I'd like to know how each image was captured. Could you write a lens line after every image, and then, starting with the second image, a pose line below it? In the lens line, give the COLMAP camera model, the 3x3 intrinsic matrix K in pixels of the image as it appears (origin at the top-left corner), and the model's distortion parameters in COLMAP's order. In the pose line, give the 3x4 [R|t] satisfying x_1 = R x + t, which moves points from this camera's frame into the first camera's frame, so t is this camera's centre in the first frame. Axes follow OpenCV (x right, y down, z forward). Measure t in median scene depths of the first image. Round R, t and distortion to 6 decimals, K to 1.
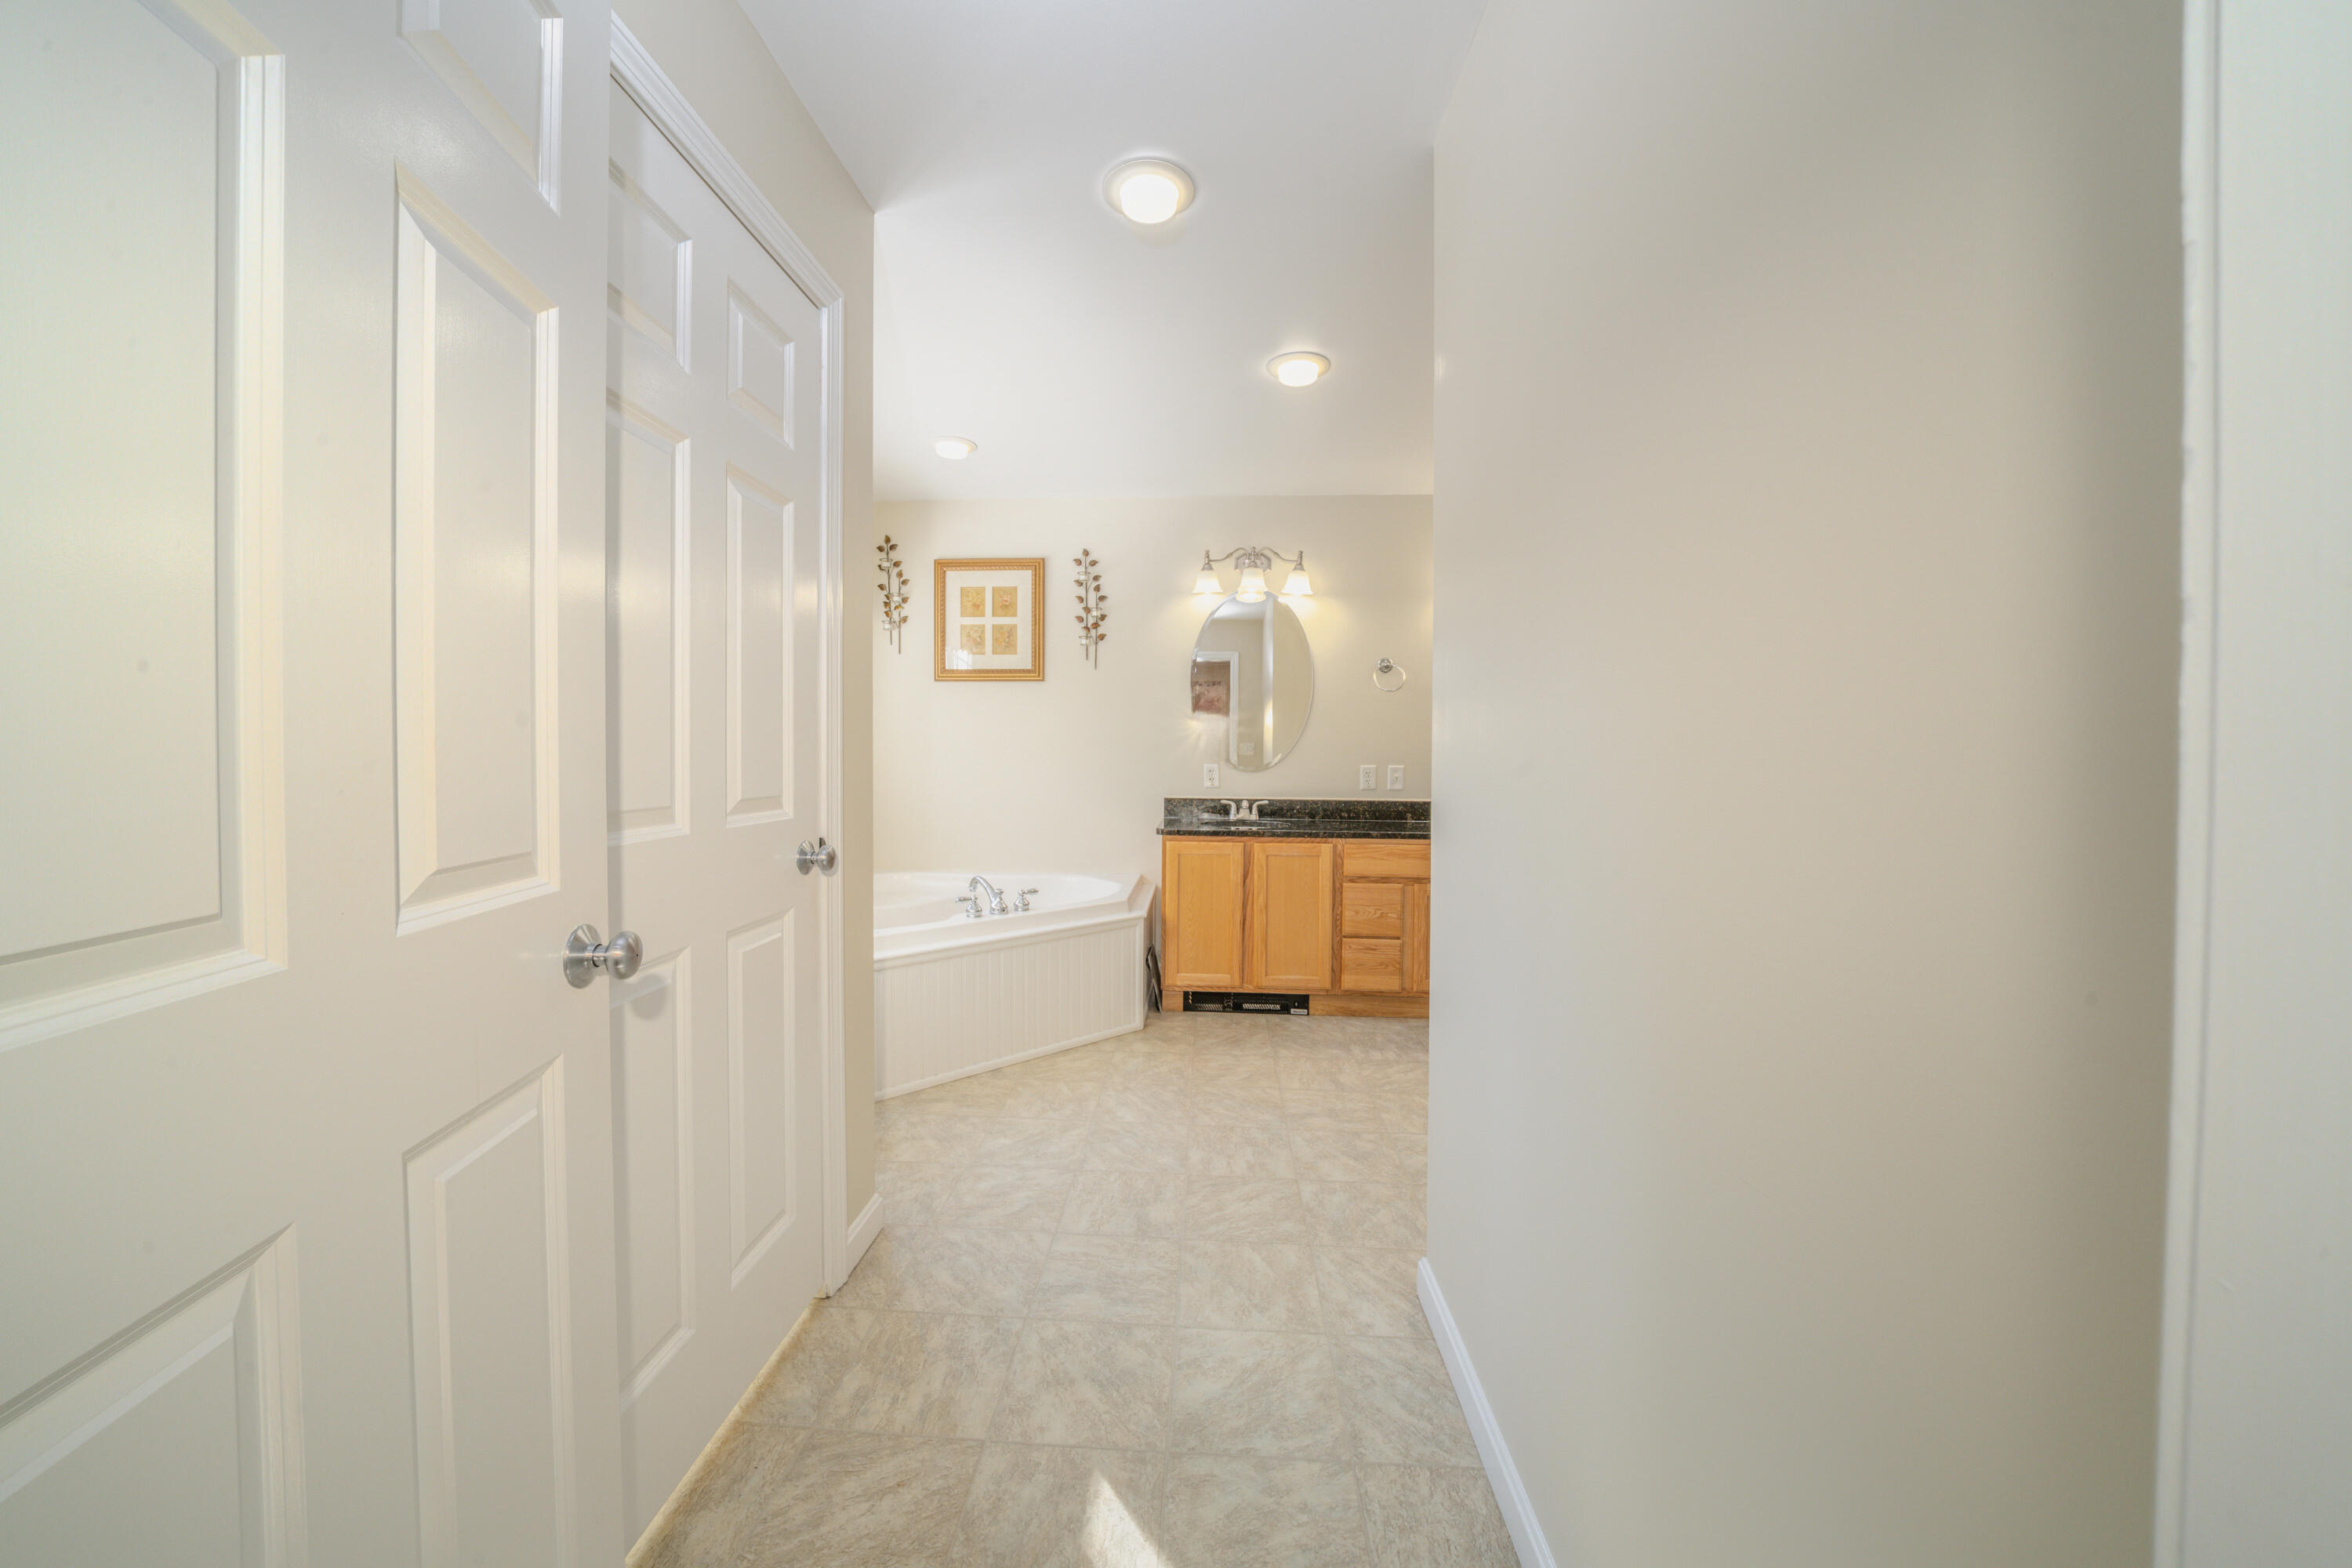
lens RADIAL K [[850.7, 0, 1176.0], [0, 850.7, 784.0], [0, 0, 1]] dist [-0.018617, 0.000230]
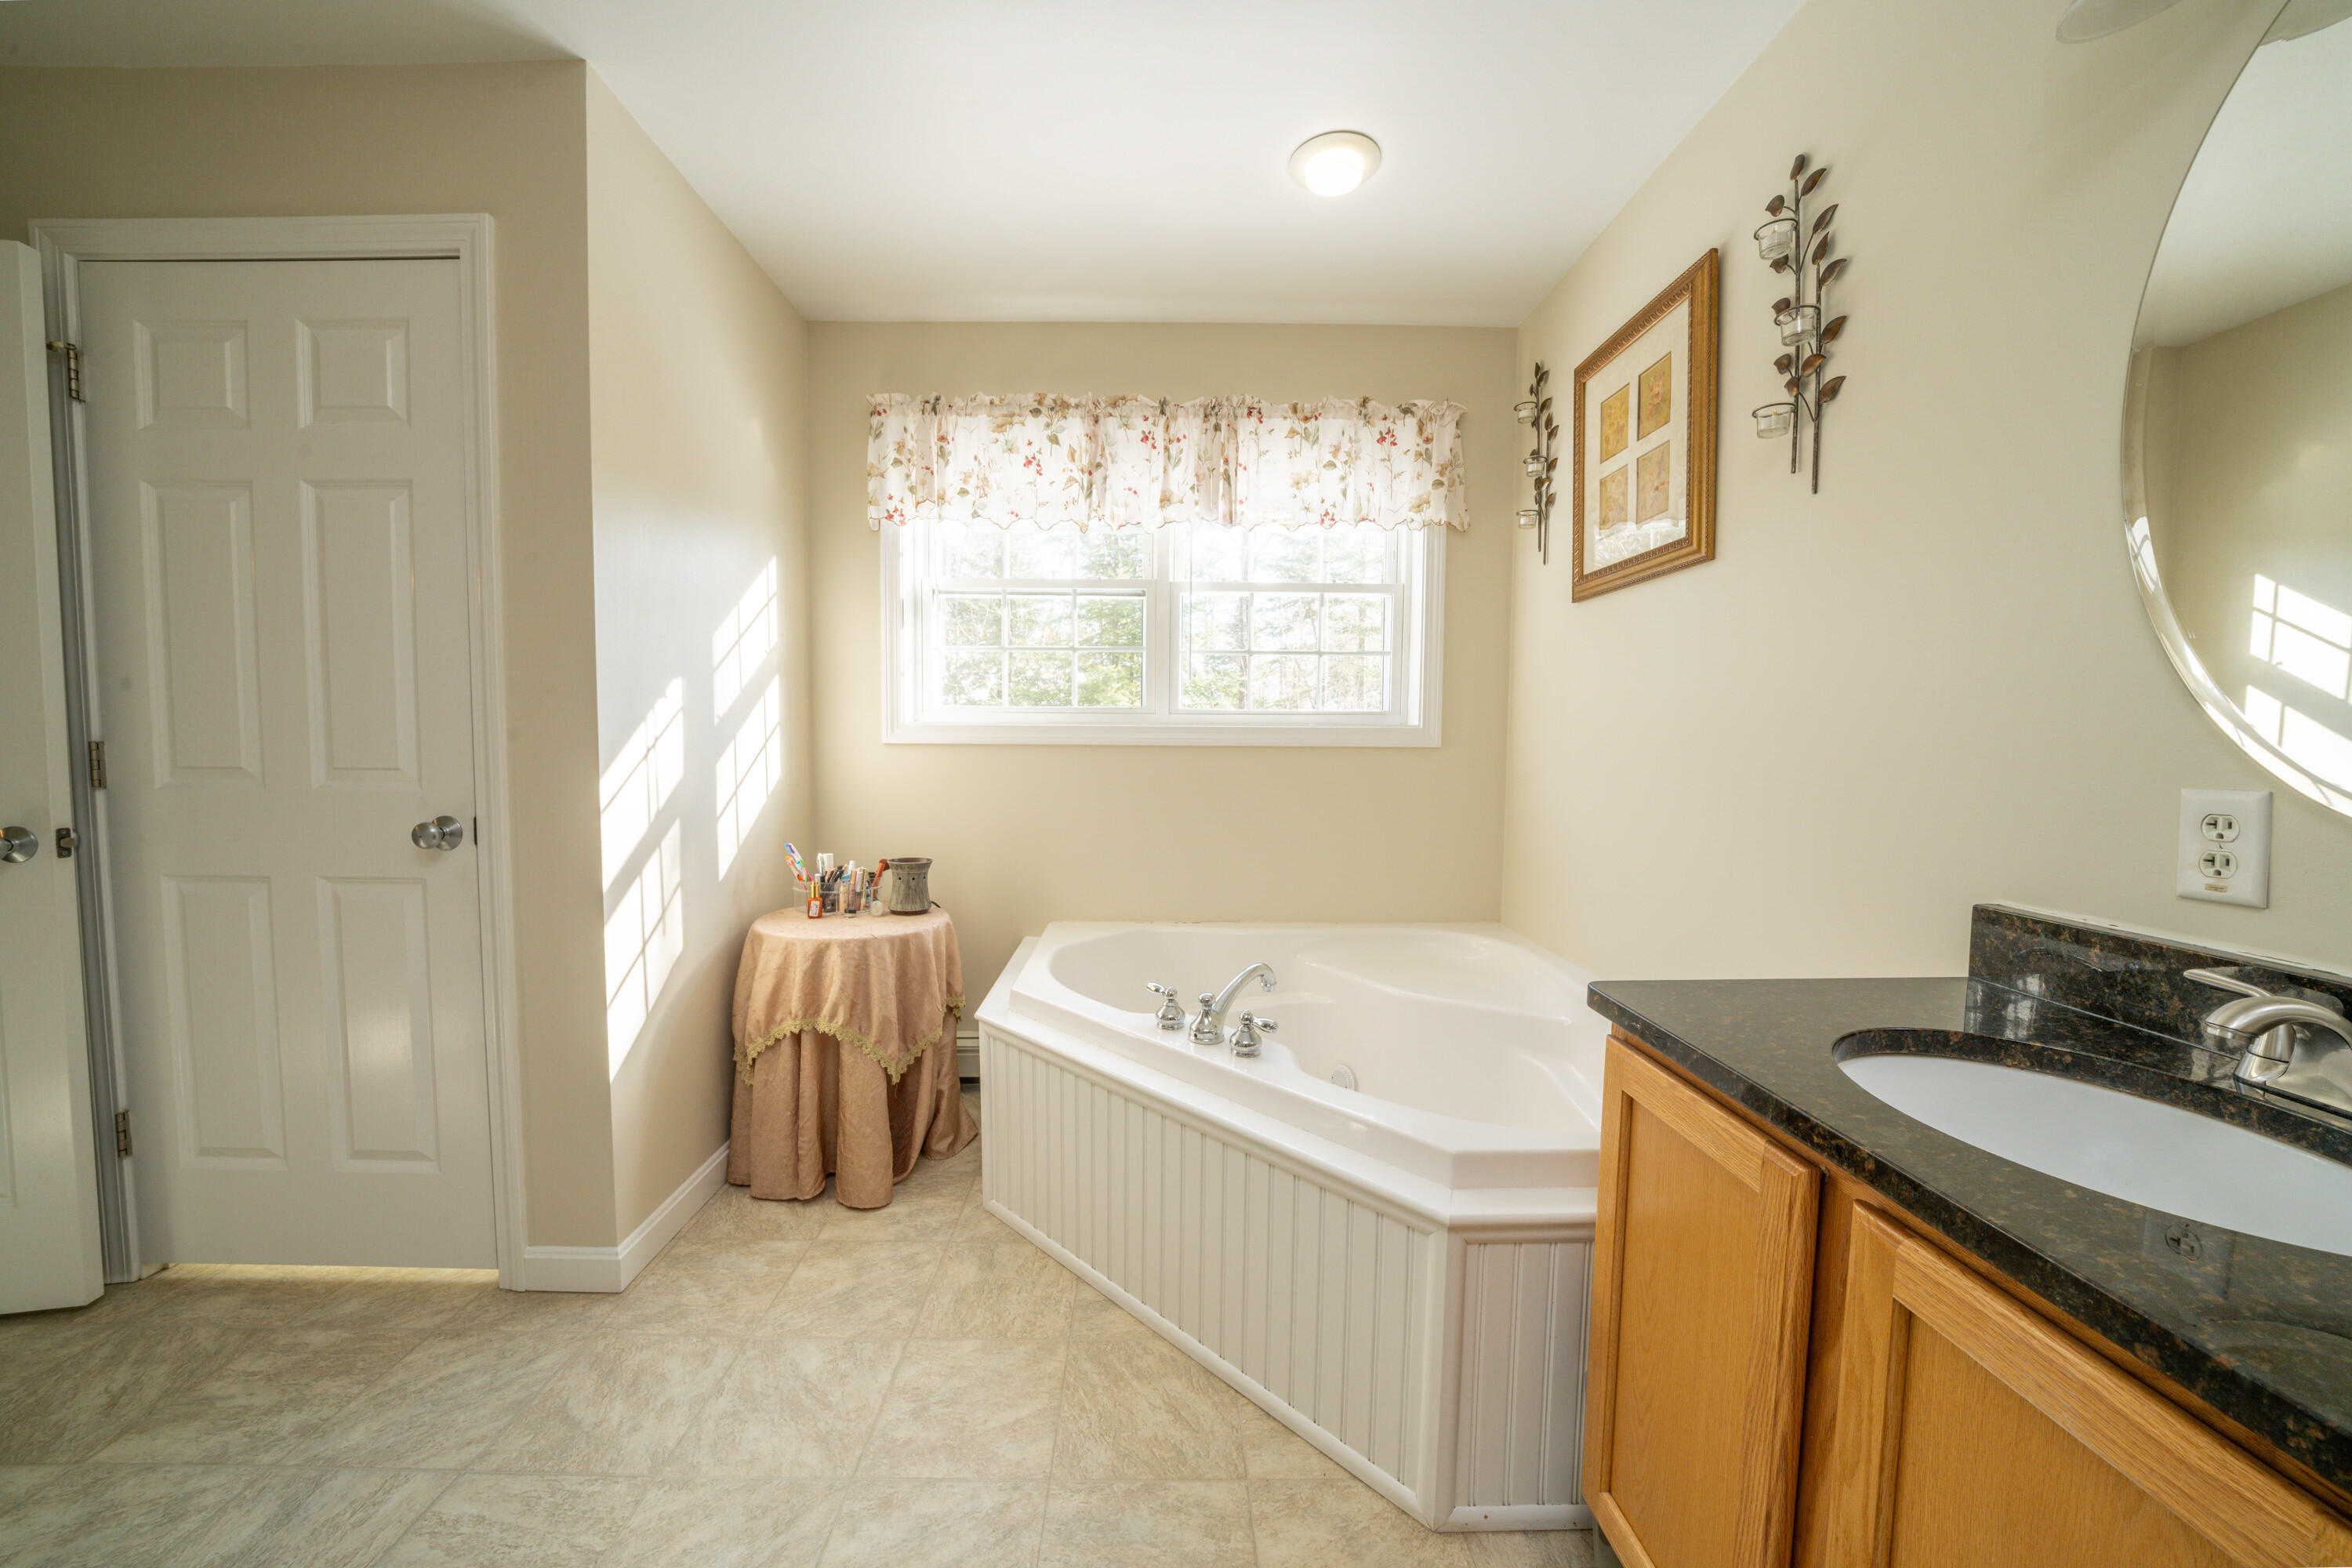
lens RADIAL K [[850.7, 0, 1176.0], [0, 850.7, 784.0], [0, 0, 1]] dist [-0.018617, 0.000230]
pose [[0.043385, 0.054134, -0.997591, 0.239115], [-0.044367, 0.997650, 0.052208, -0.024636], [0.998073, 0.041995, 0.045685, 0.739042]]
